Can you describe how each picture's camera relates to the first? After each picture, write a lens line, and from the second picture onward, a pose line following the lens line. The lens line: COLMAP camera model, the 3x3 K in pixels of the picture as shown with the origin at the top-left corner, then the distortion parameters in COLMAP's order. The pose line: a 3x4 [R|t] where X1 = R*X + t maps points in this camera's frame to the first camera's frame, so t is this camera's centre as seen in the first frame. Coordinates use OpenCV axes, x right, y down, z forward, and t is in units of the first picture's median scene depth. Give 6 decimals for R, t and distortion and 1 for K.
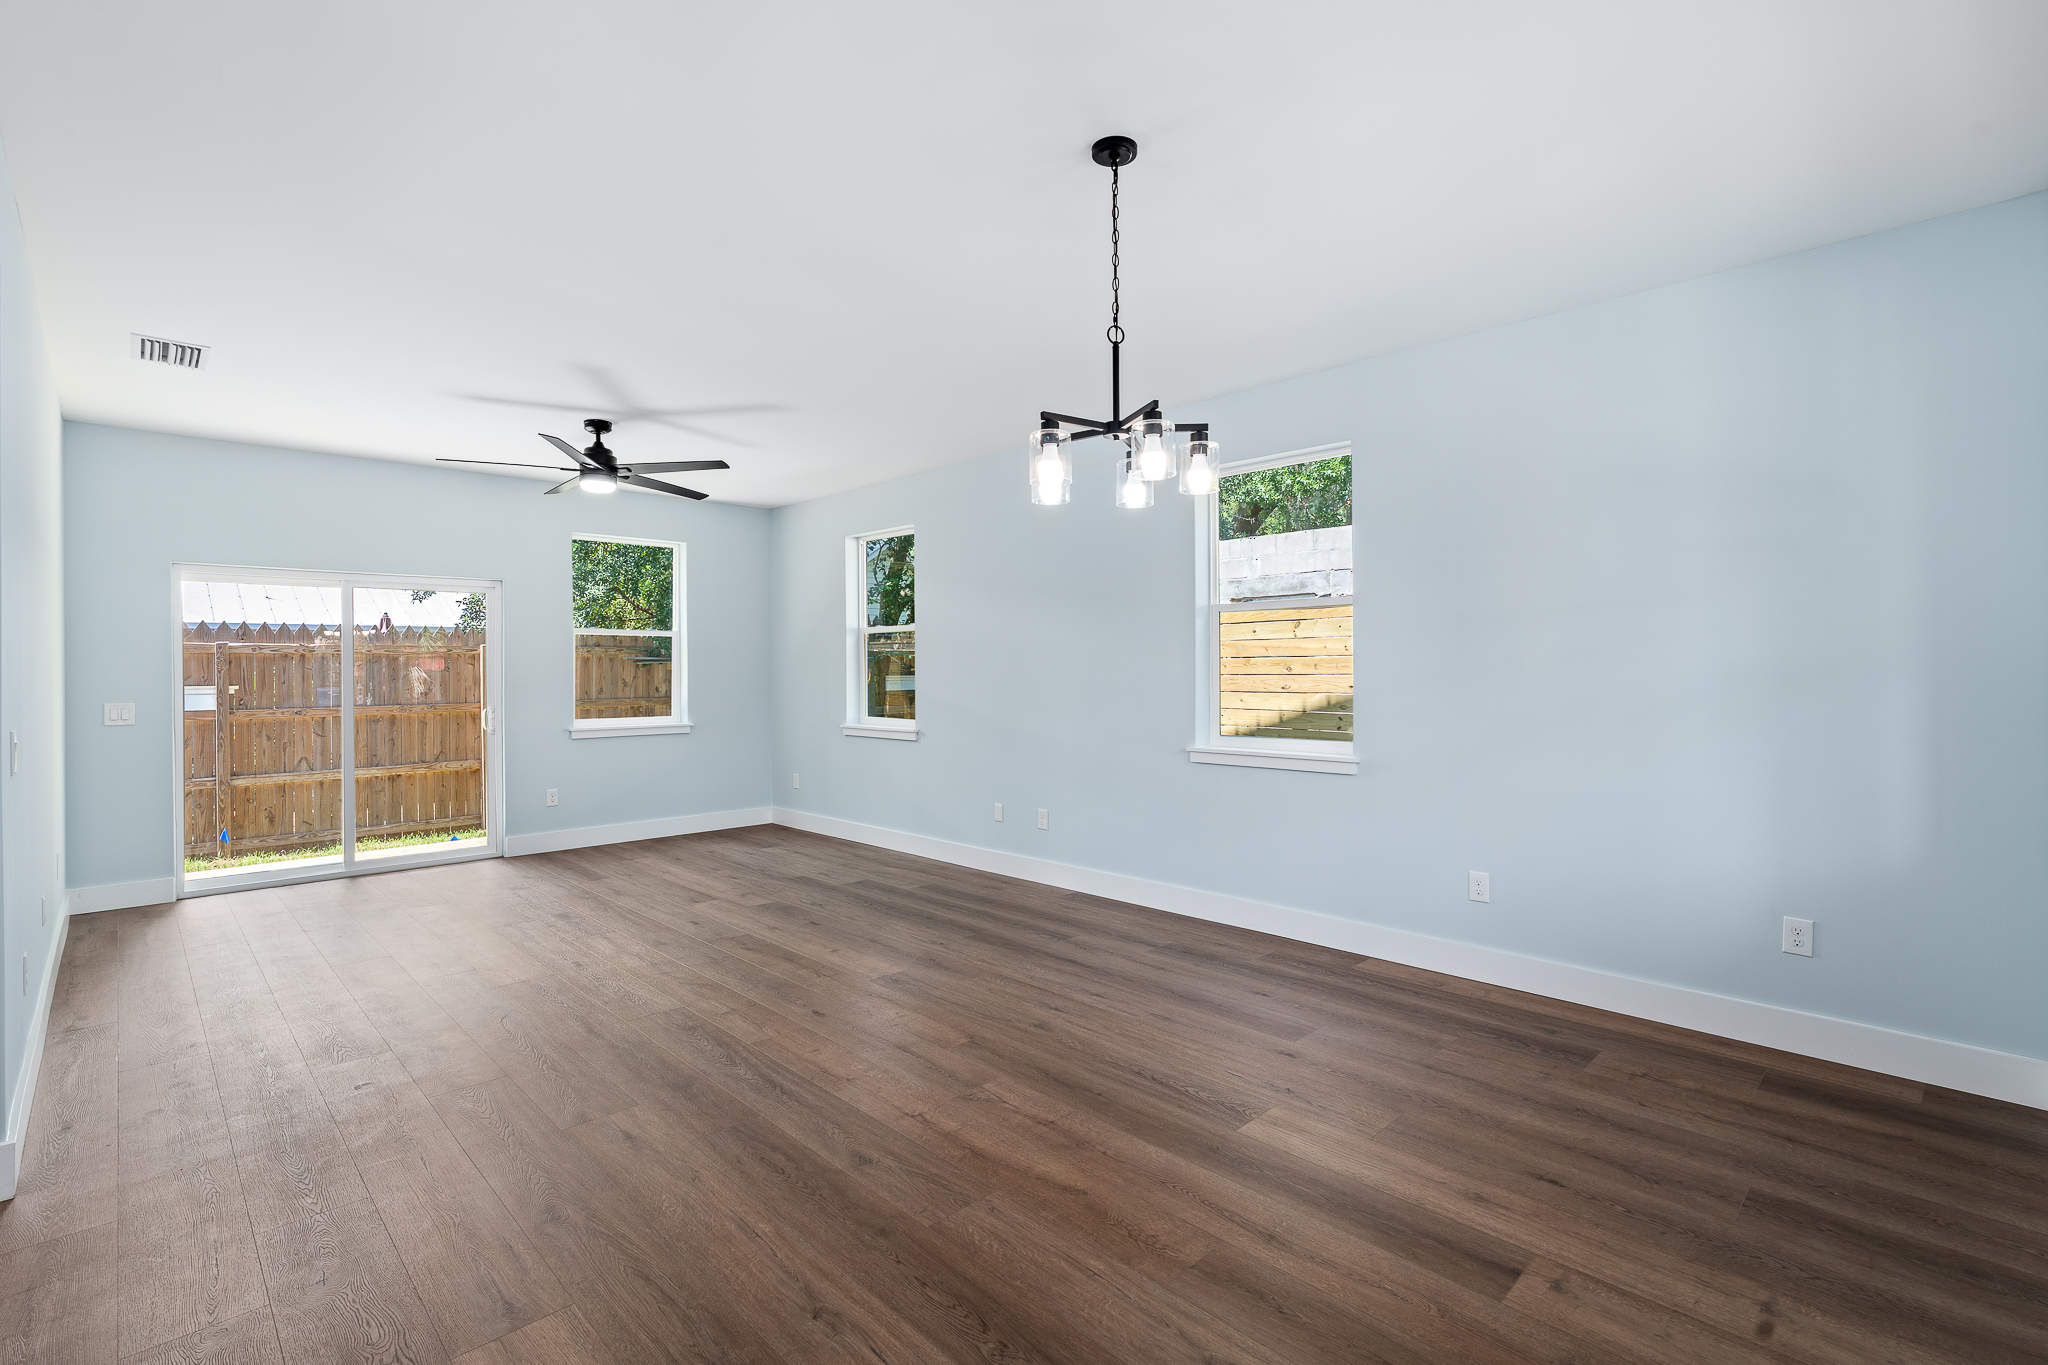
lens RADIAL K [[928.5, 0, 1029.2], [0, 928.5, 673.5], [0, 0, 1]] dist [-0.005612, 0.001084]
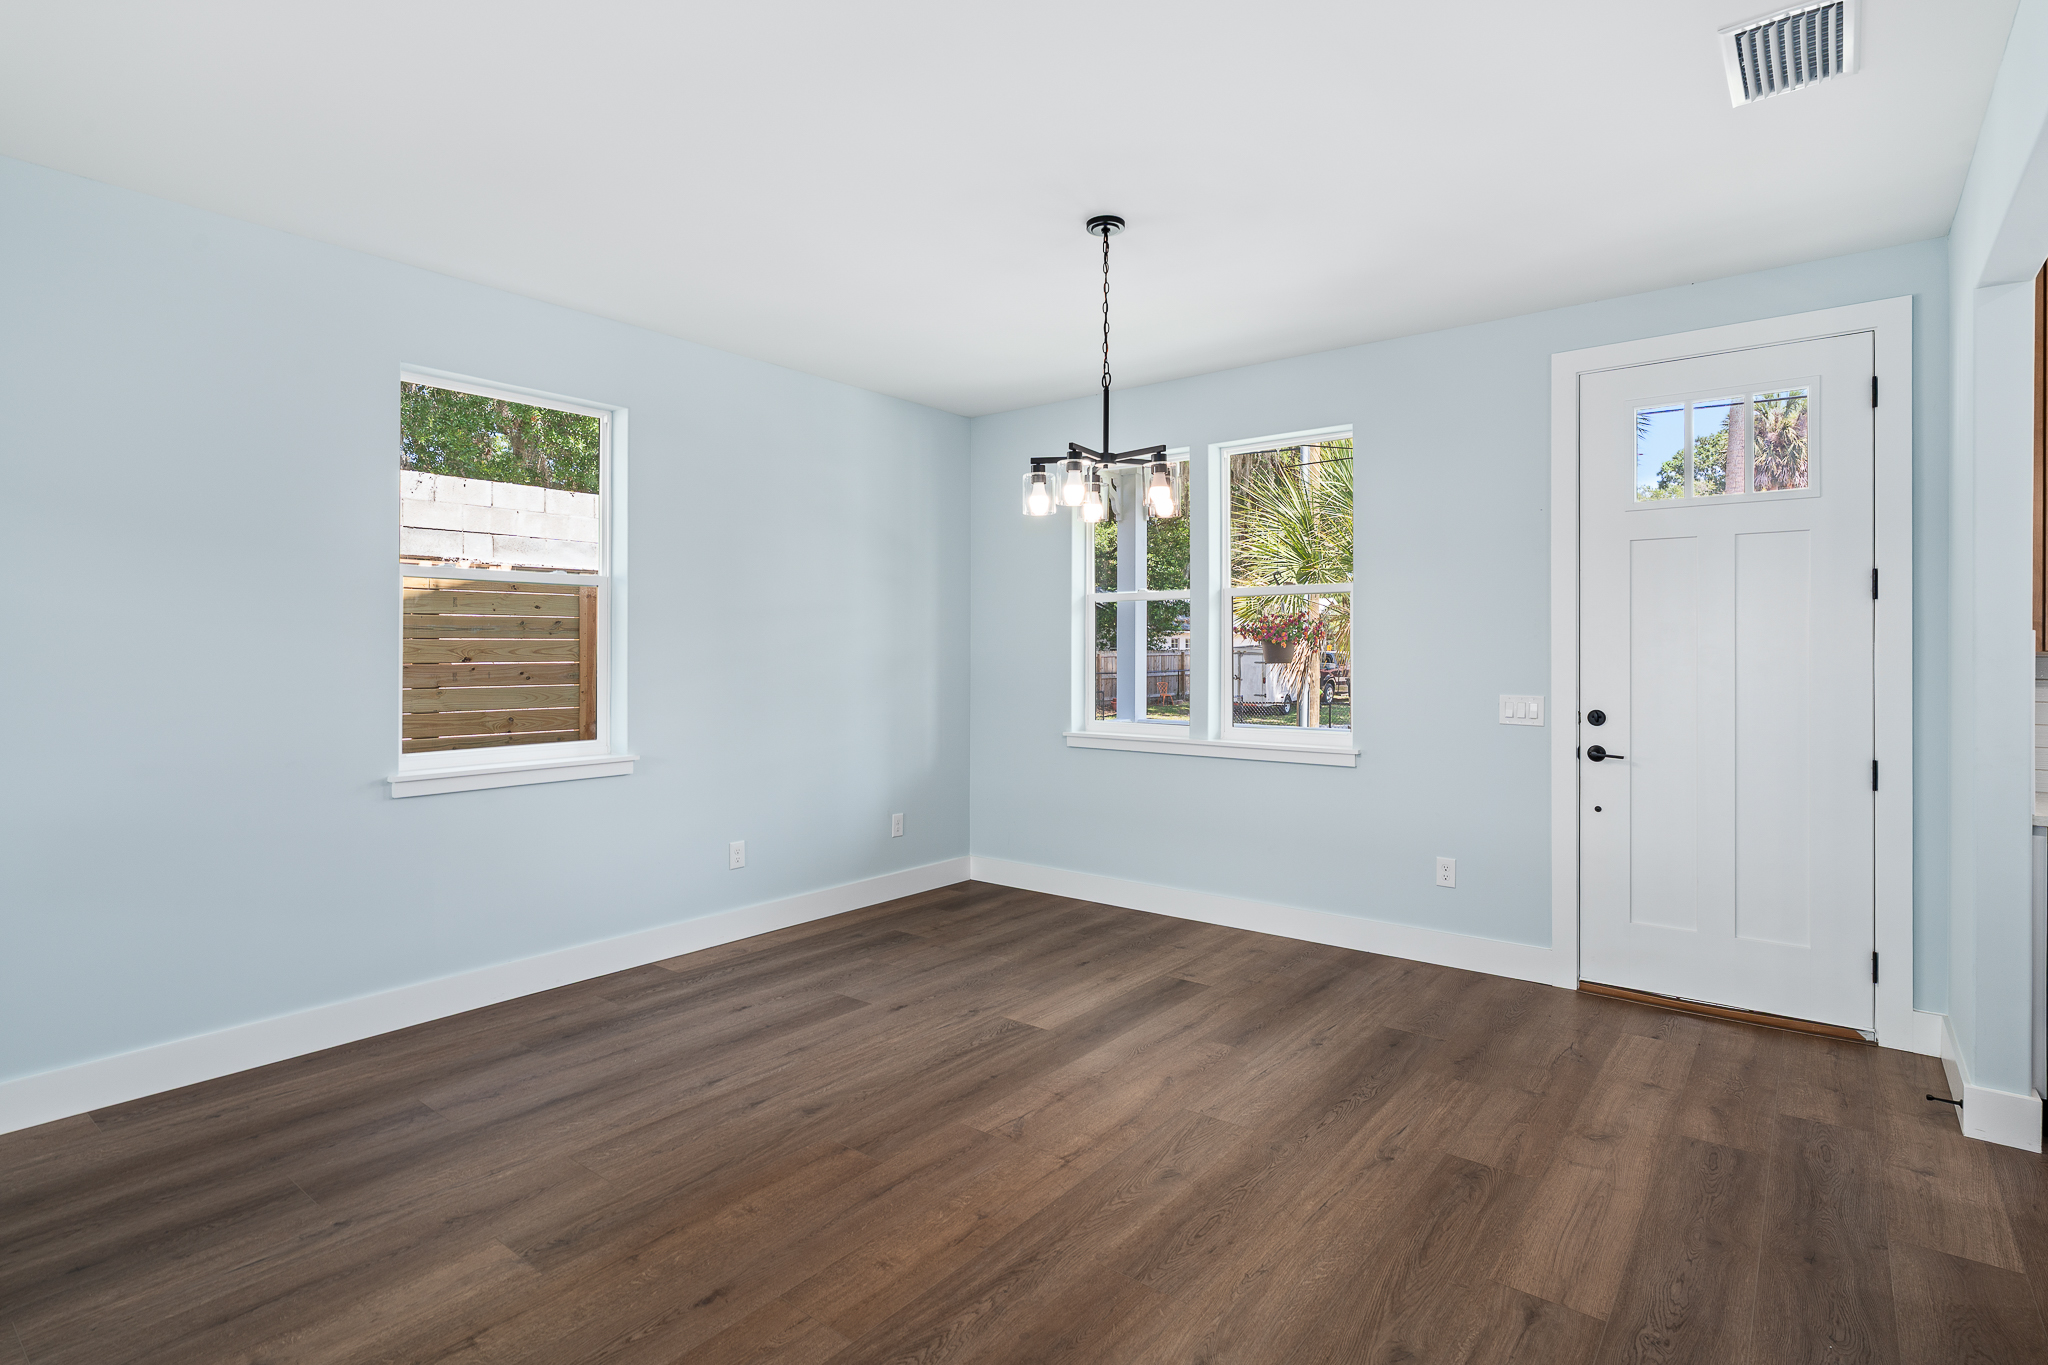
lens RADIAL K [[1014.3, 0, 1022.4], [0, 1014.3, 652.2], [0, 0, 1]] dist [-0.001421, -0.000117]
pose [[-0.123116, 0.003922, 0.992385, -0.682942], [0.002441, 0.999990, -0.003649, -0.005967], [-0.992389, 0.001973, -0.123124, 0.727554]]
